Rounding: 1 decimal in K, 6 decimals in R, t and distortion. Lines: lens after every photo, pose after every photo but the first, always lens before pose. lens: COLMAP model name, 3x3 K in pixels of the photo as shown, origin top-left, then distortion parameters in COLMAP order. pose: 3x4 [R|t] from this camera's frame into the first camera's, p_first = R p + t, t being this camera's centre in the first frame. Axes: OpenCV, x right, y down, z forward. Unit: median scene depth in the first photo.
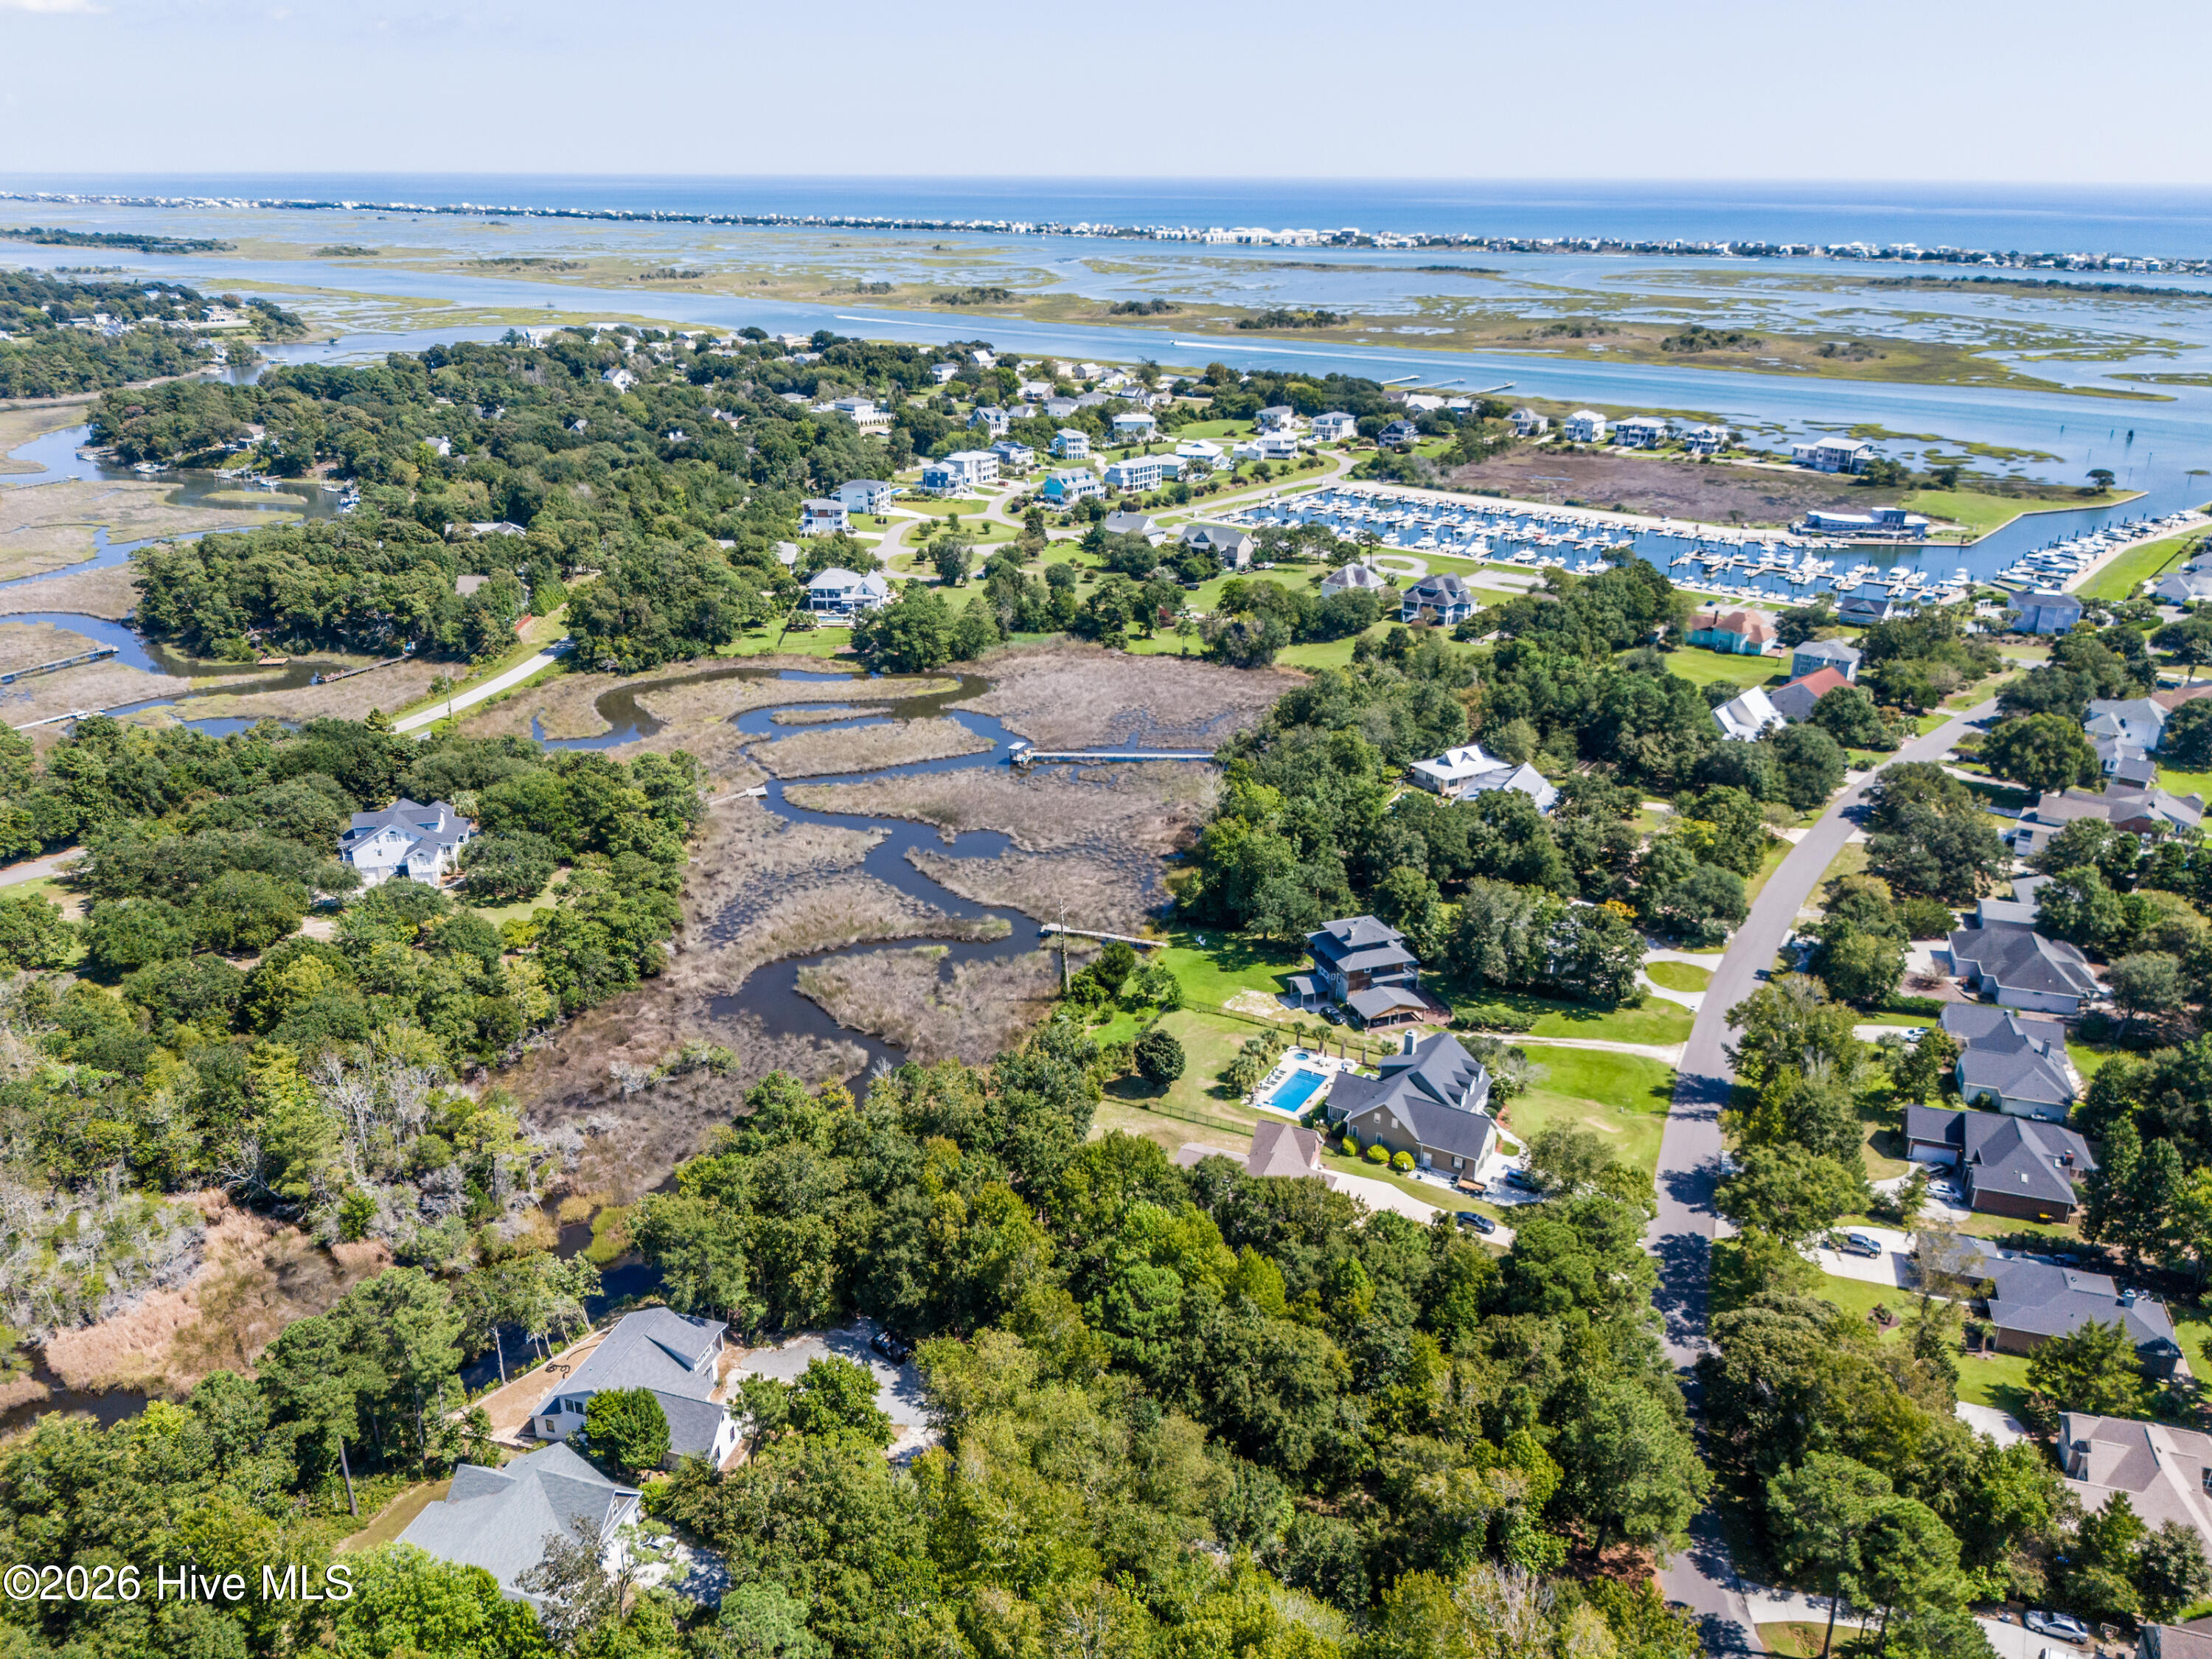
lens RADIAL K [[1705.7, 0, 1098.1], [0, 1705.7, 839.2], [0, 0, 1]] dist [0.048807, -0.068372]
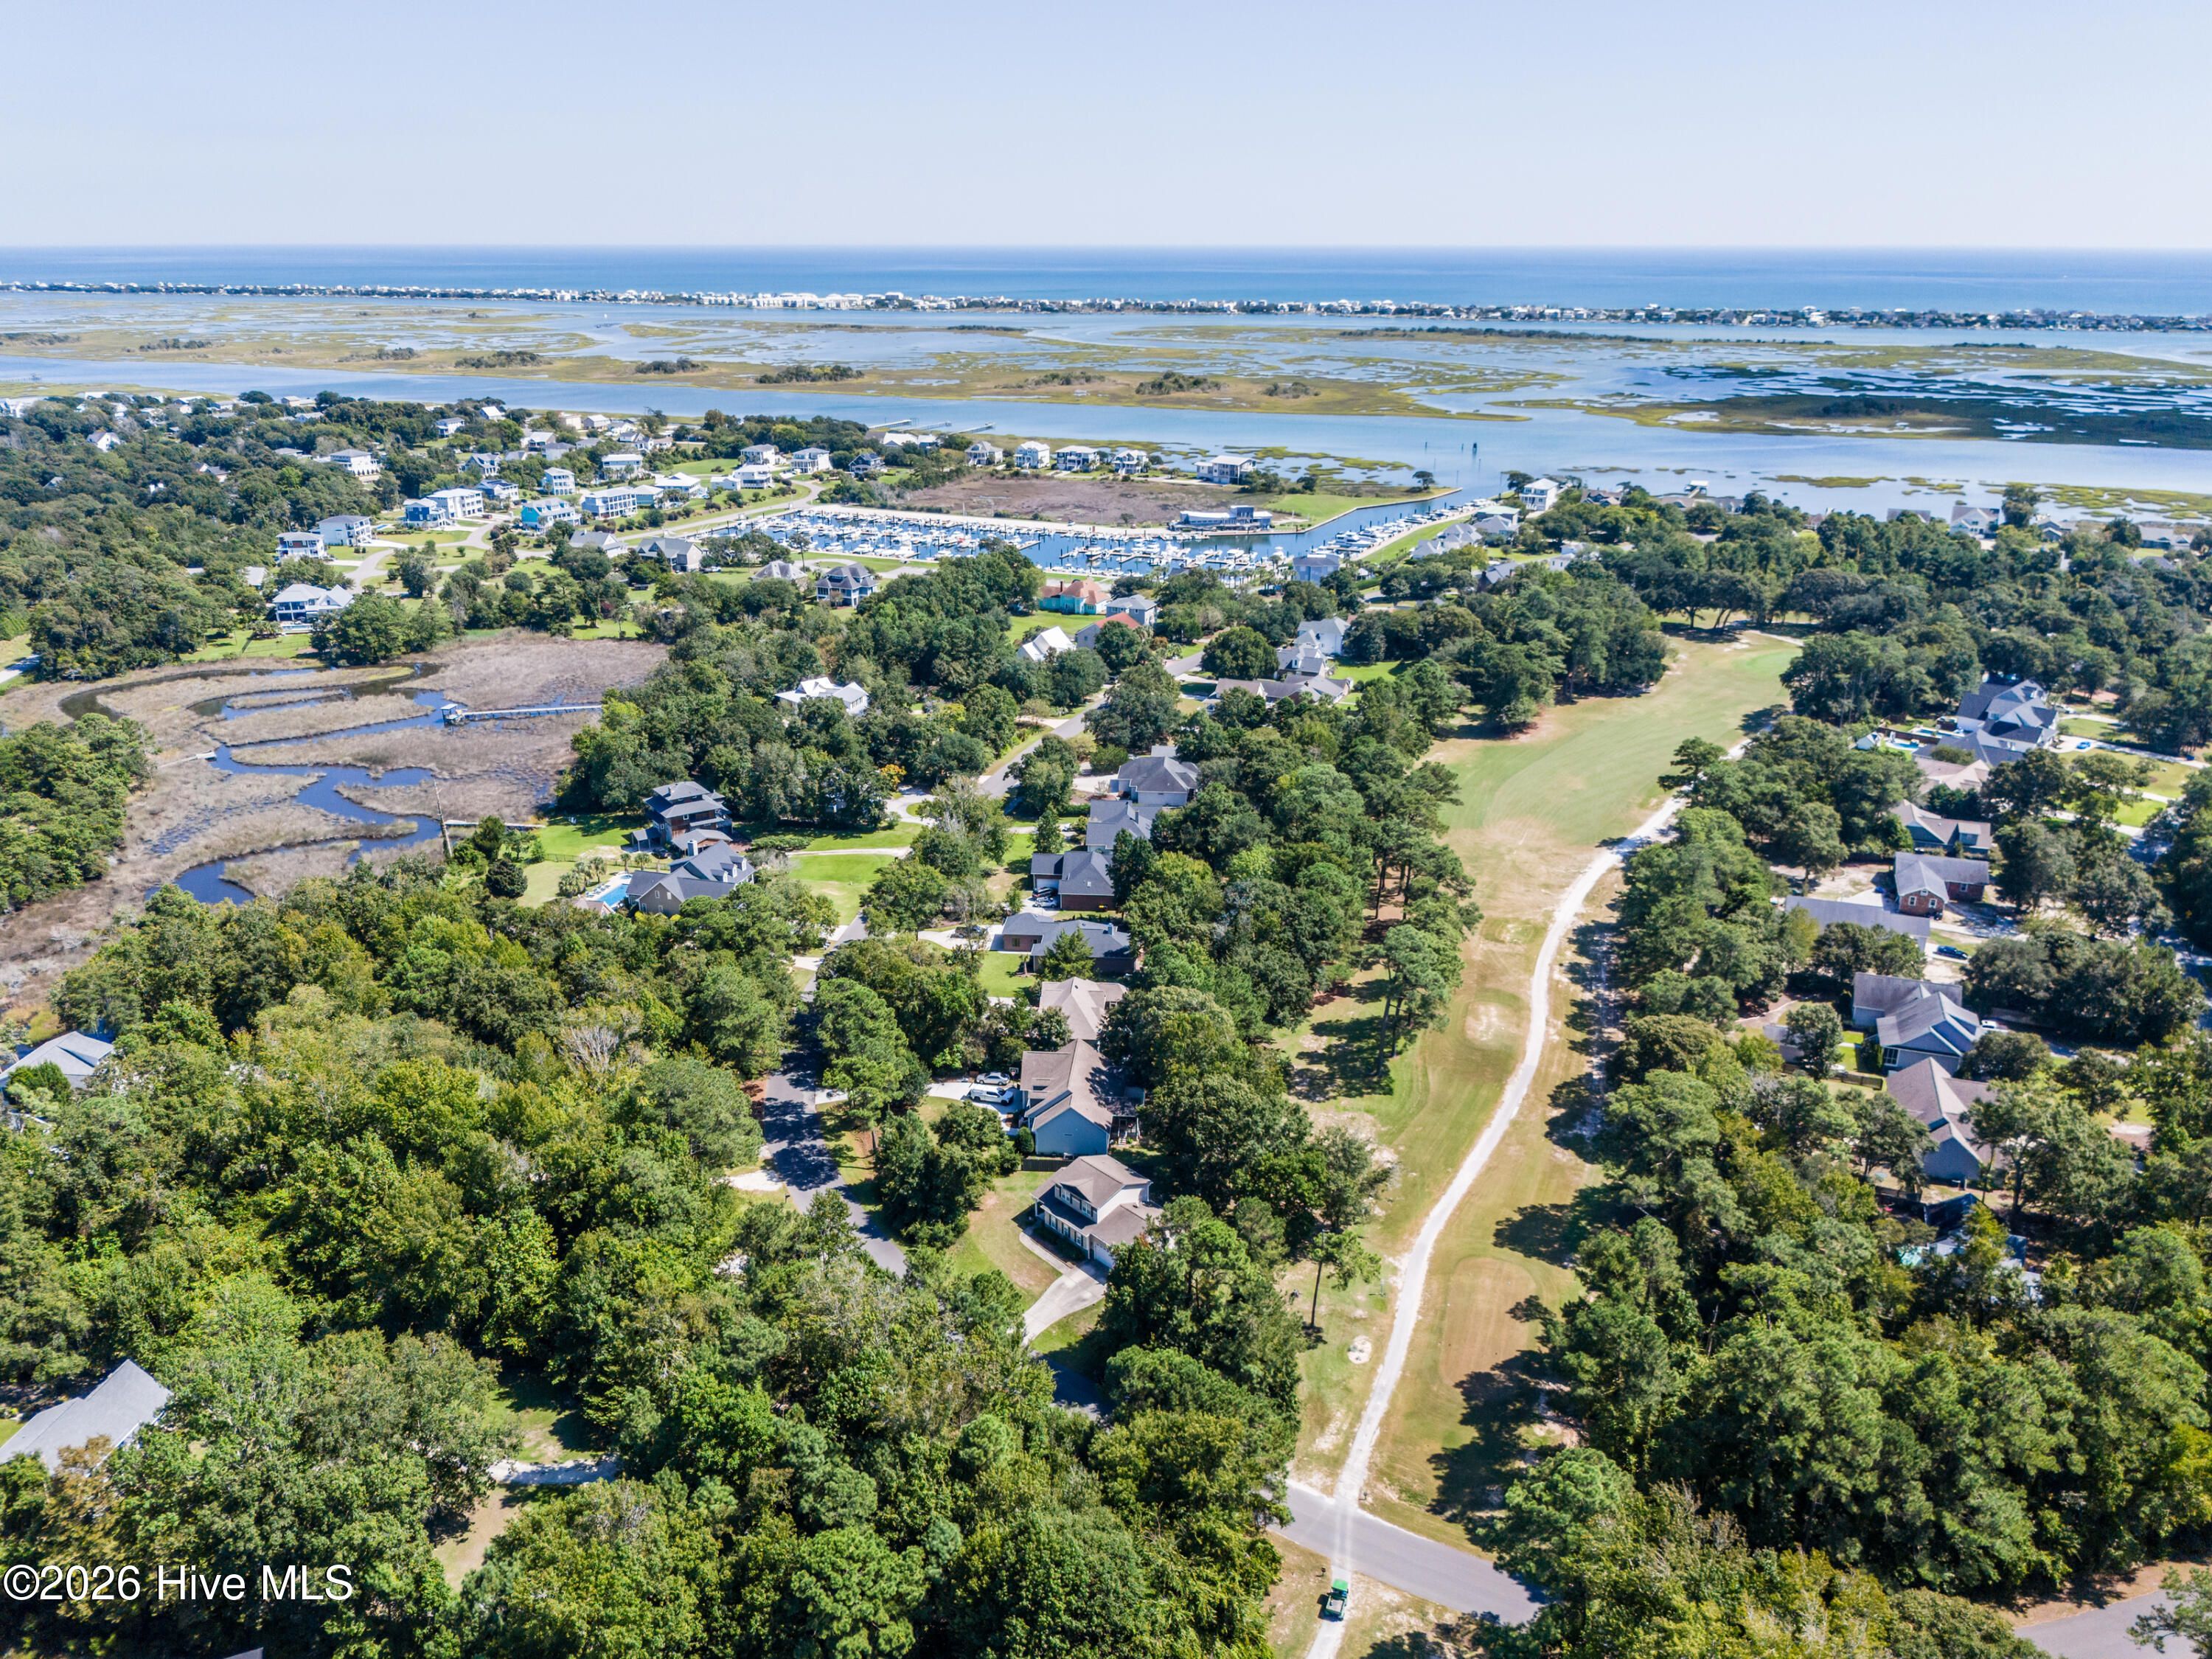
lens RADIAL K [[1705.7, 0, 1092.4], [0, 1705.7, 832.8], [0, 0, 1]] dist [0.048807, -0.068372]
pose [[0.972408, -0.081389, 0.218631, 0.063286], [0.089633, 0.995580, -0.028041, 0.056167], [-0.215382, 0.046864, 0.975405, -0.133422]]
